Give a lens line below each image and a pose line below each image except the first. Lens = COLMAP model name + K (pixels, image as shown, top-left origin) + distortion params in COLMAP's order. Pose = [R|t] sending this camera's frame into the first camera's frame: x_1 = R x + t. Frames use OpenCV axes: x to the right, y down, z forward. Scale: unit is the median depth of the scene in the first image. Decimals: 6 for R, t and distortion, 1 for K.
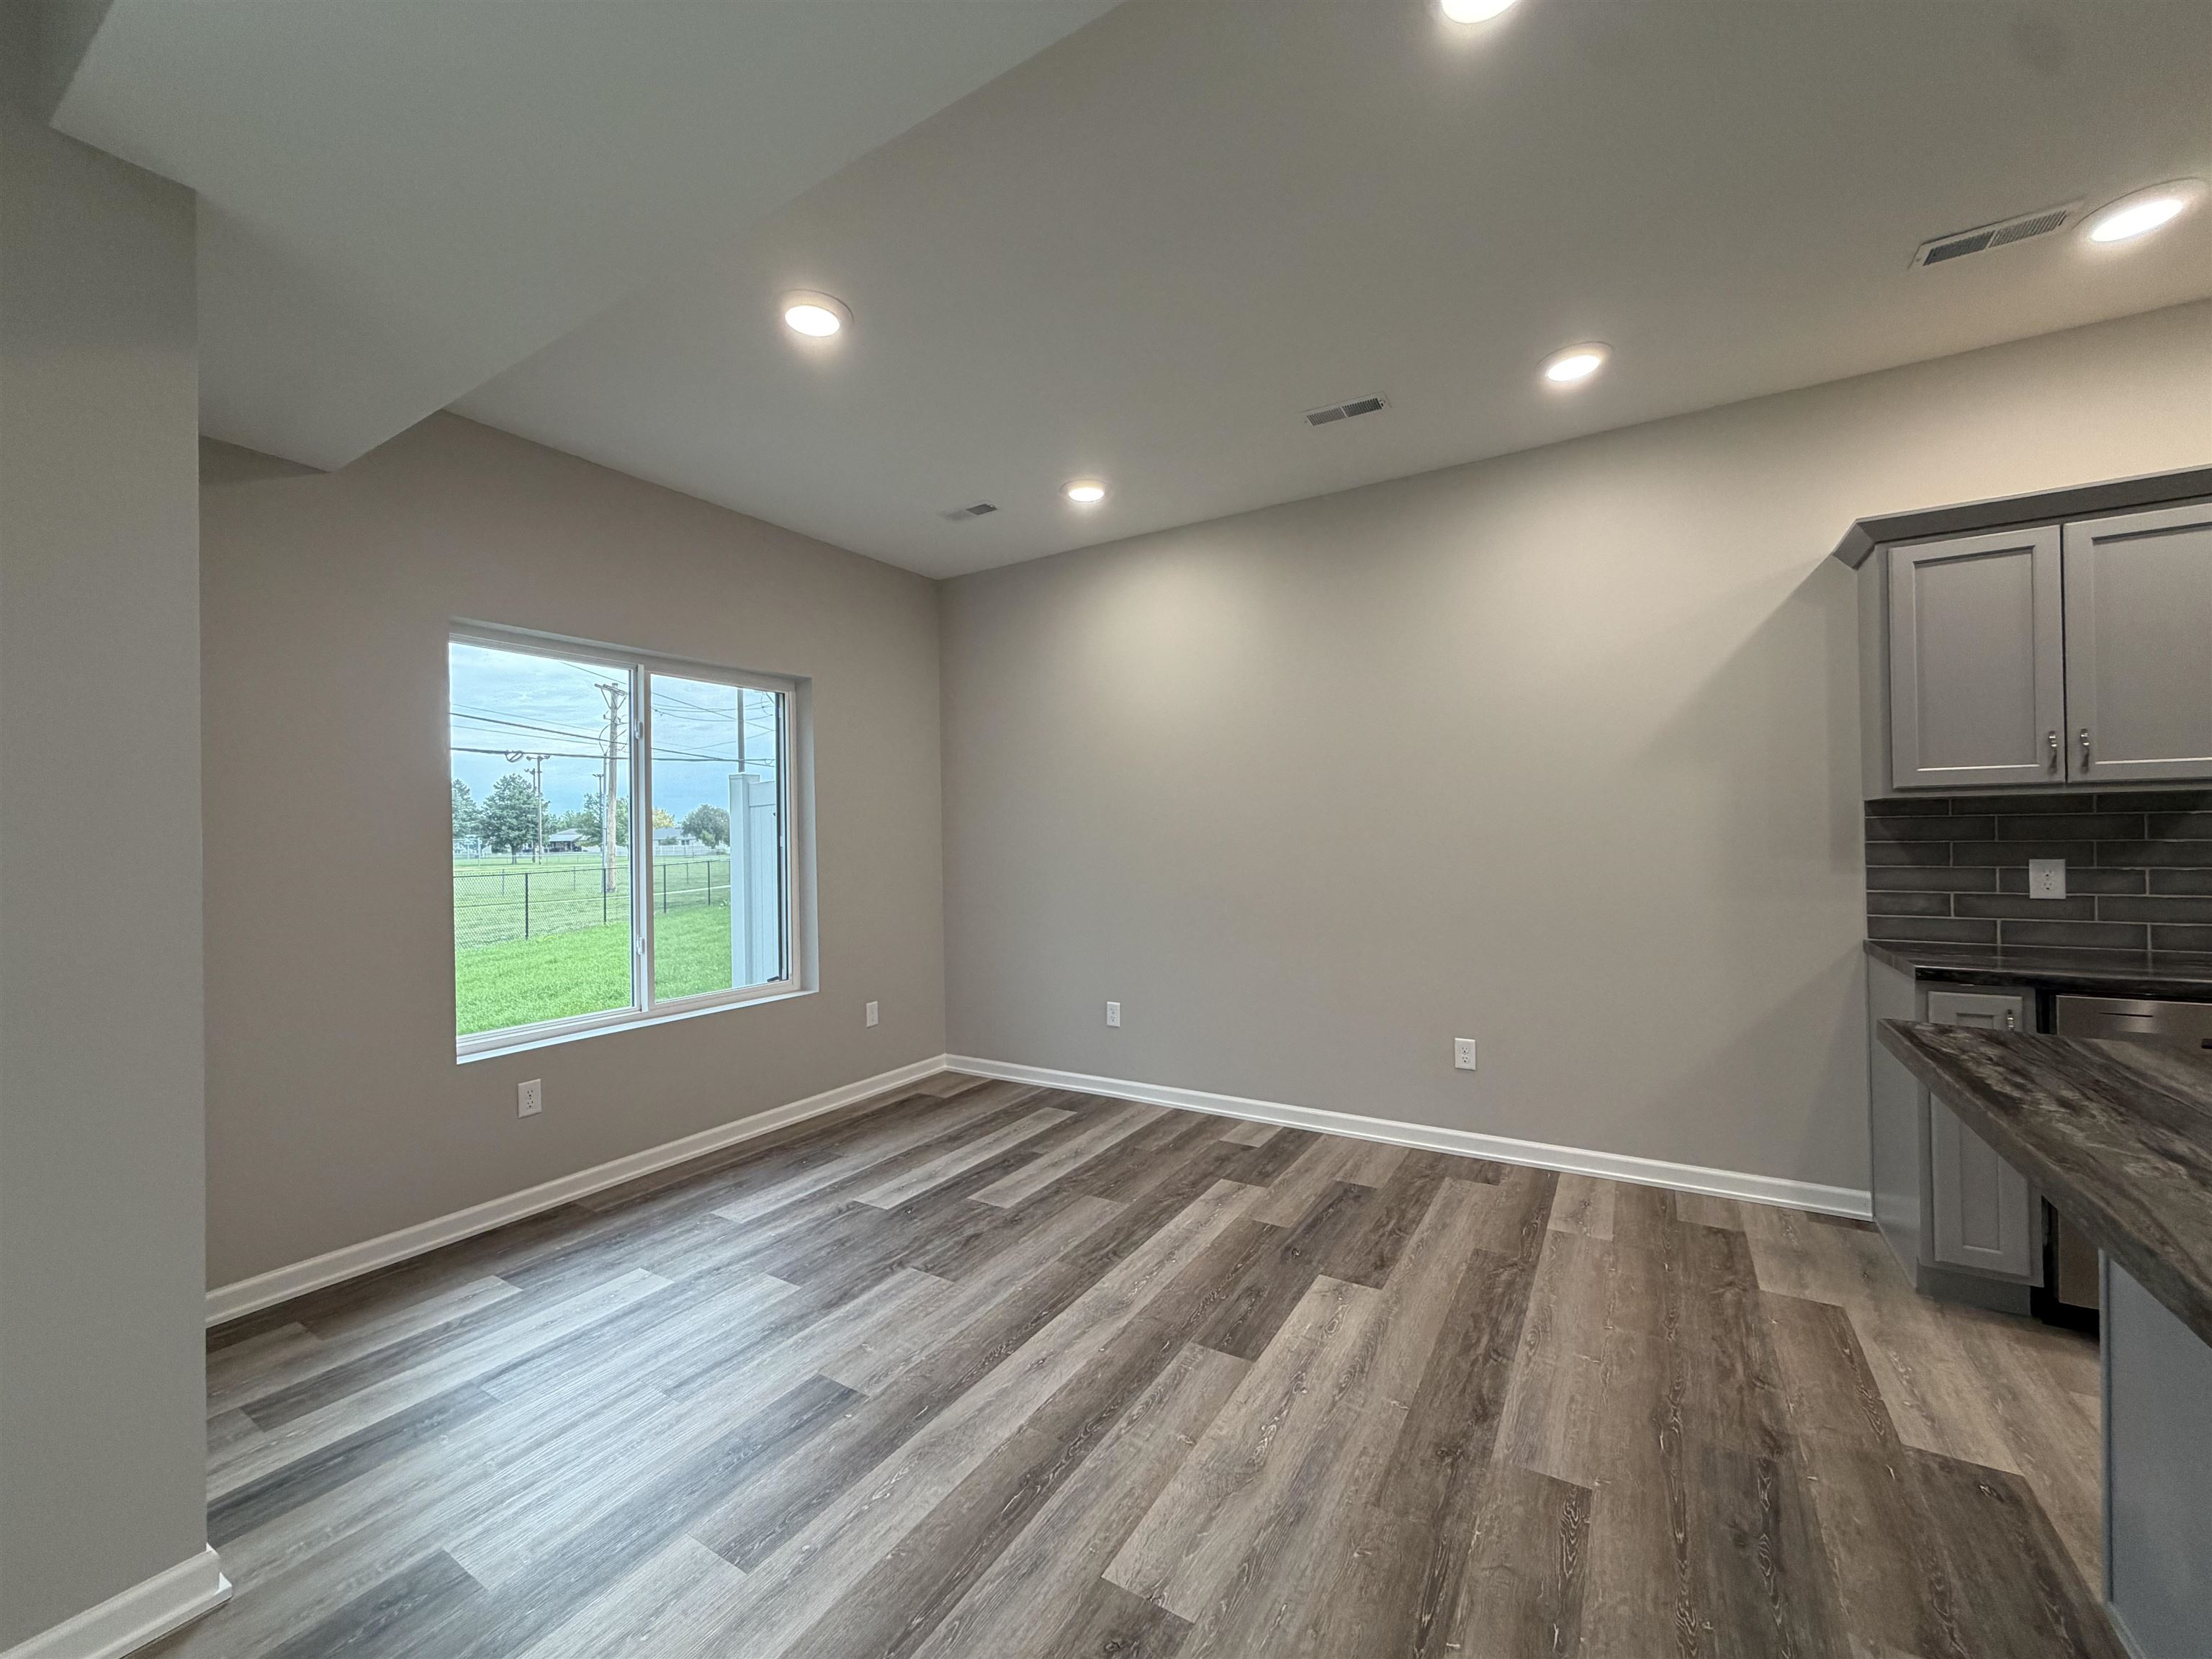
lens RADIAL K [[884.4, 0, 1100.0], [0, 884.4, 832.1], [0, 0, 1]] dist [0.000575, 0.000079]
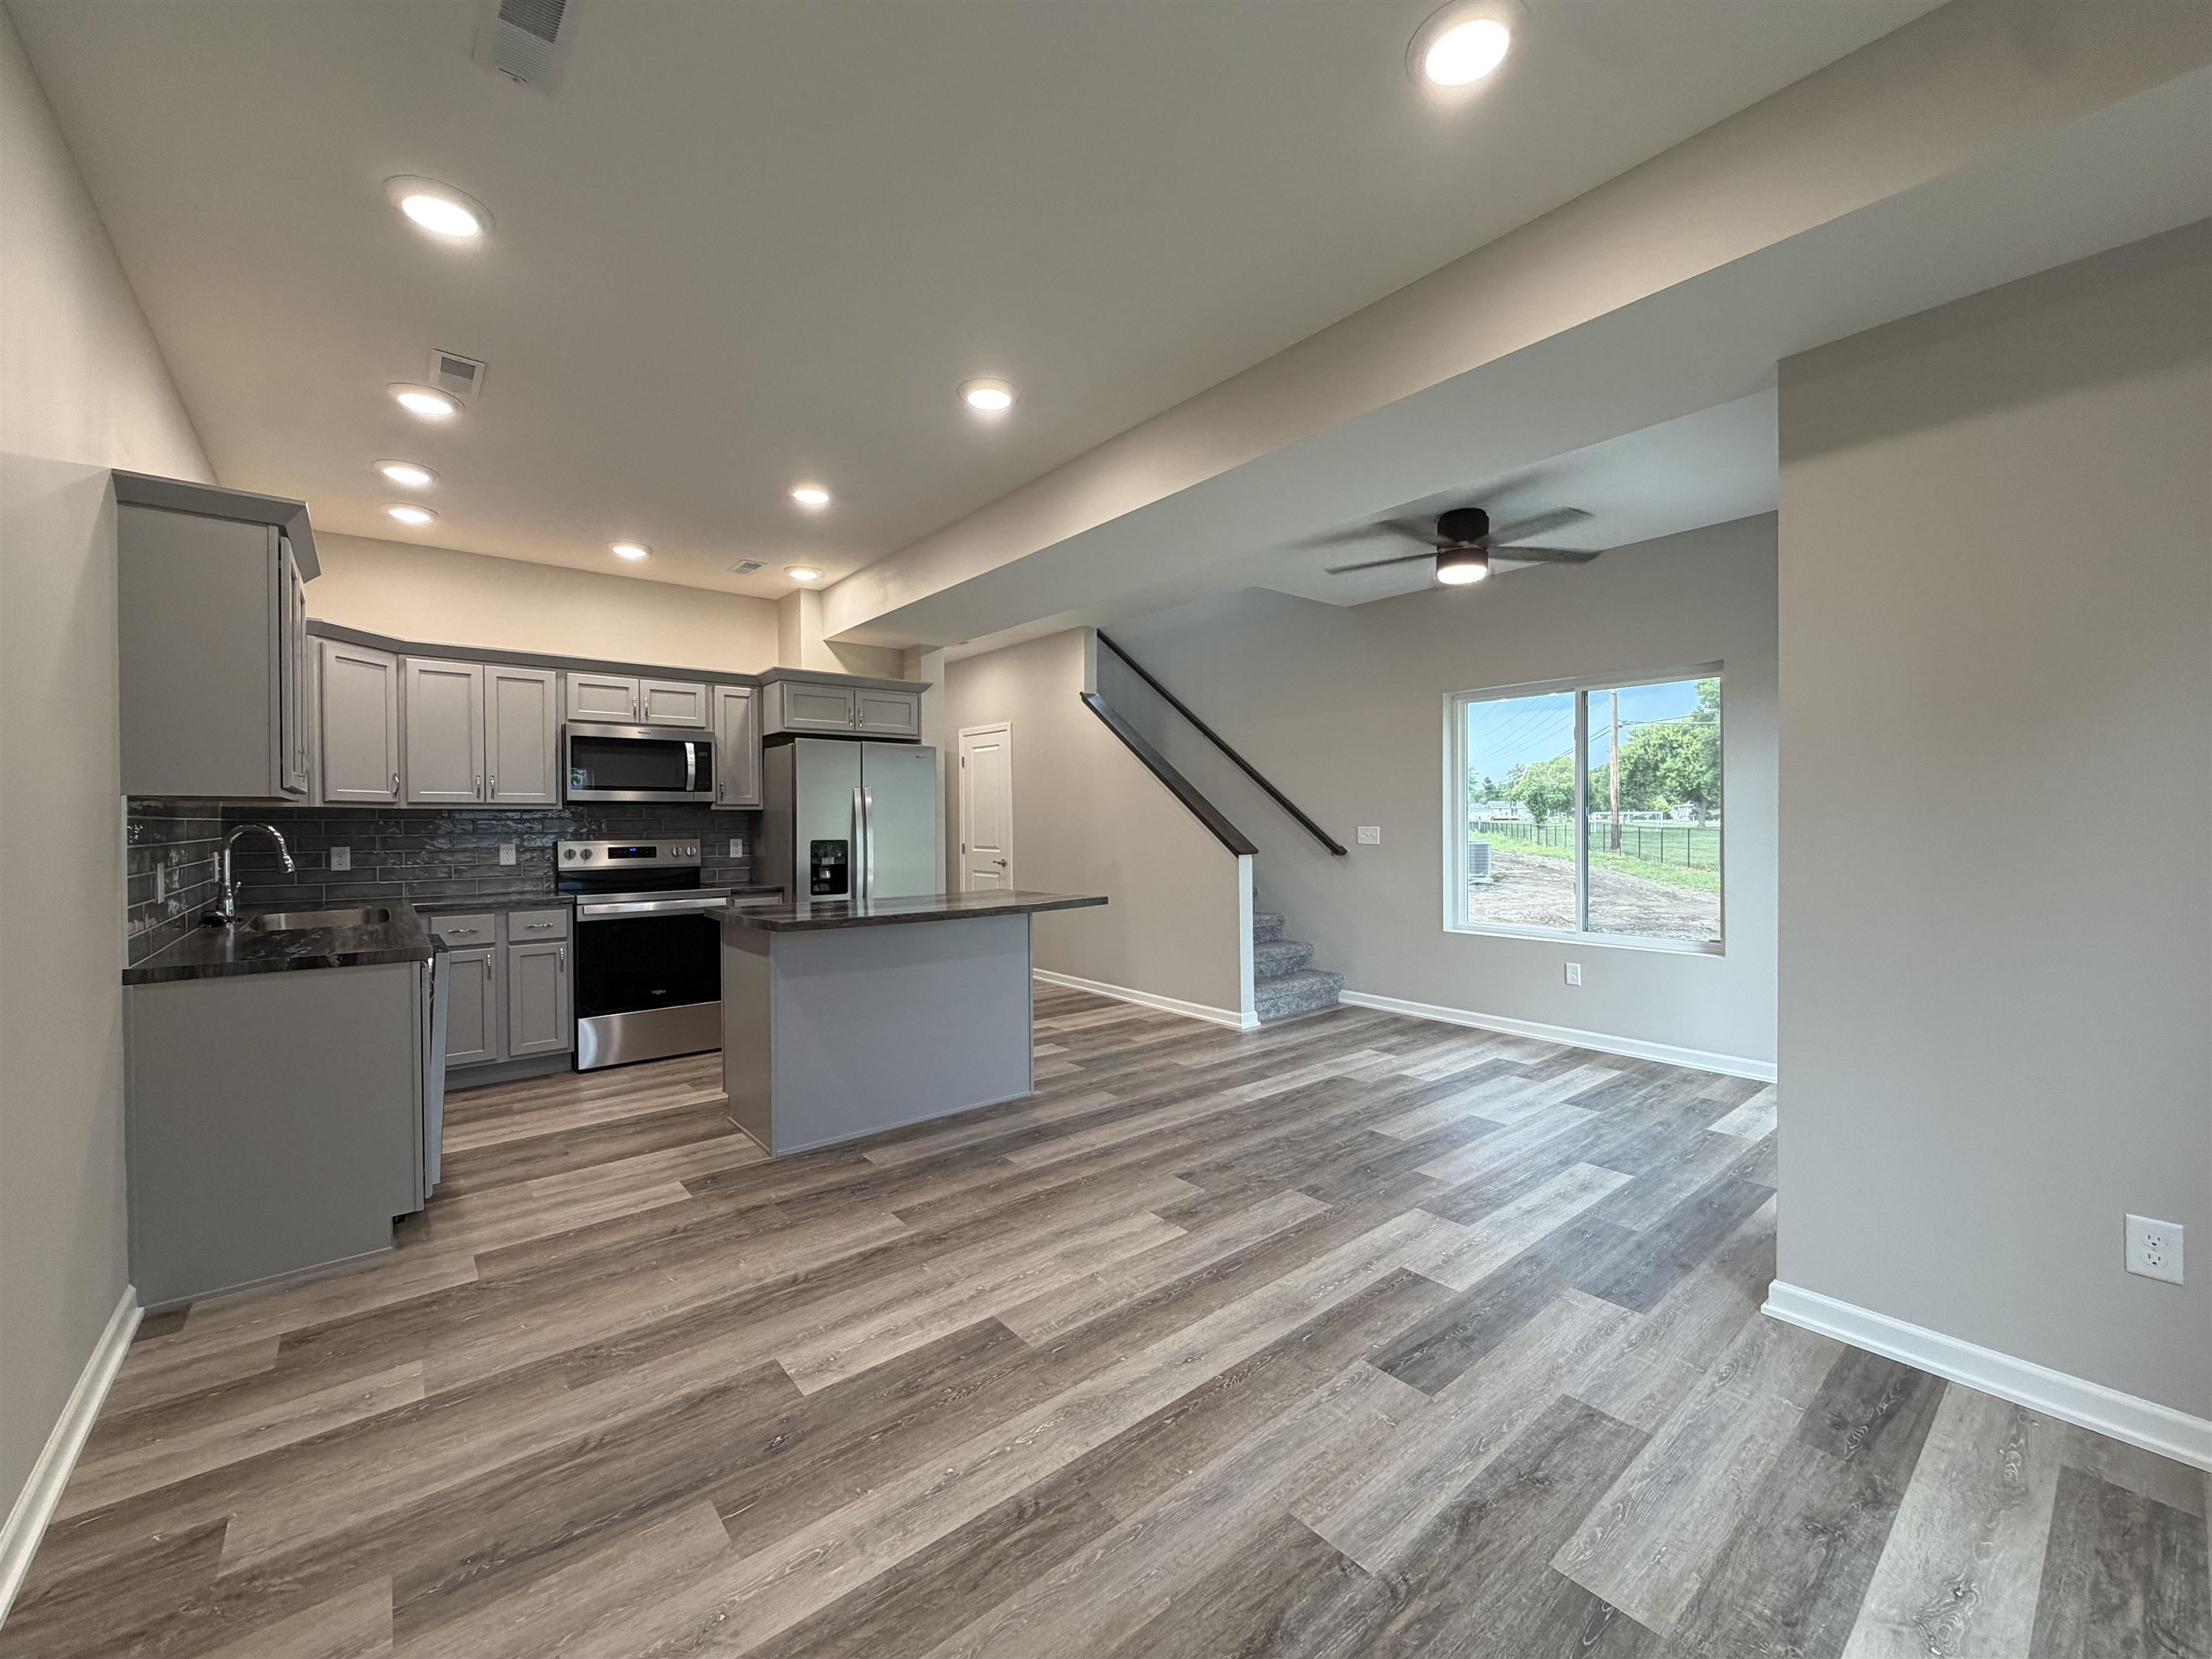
lens RADIAL K [[884.4, 0, 1097.4], [0, 884.4, 825.6], [0, 0, 1]] dist [0.000575, 0.000079]
pose [[-0.946267, 0.020926, 0.322709, -0.296044], [0.020586, 0.999778, -0.004468, 0.018939], [-0.322731, 0.002416, -0.946488, 1.952228]]
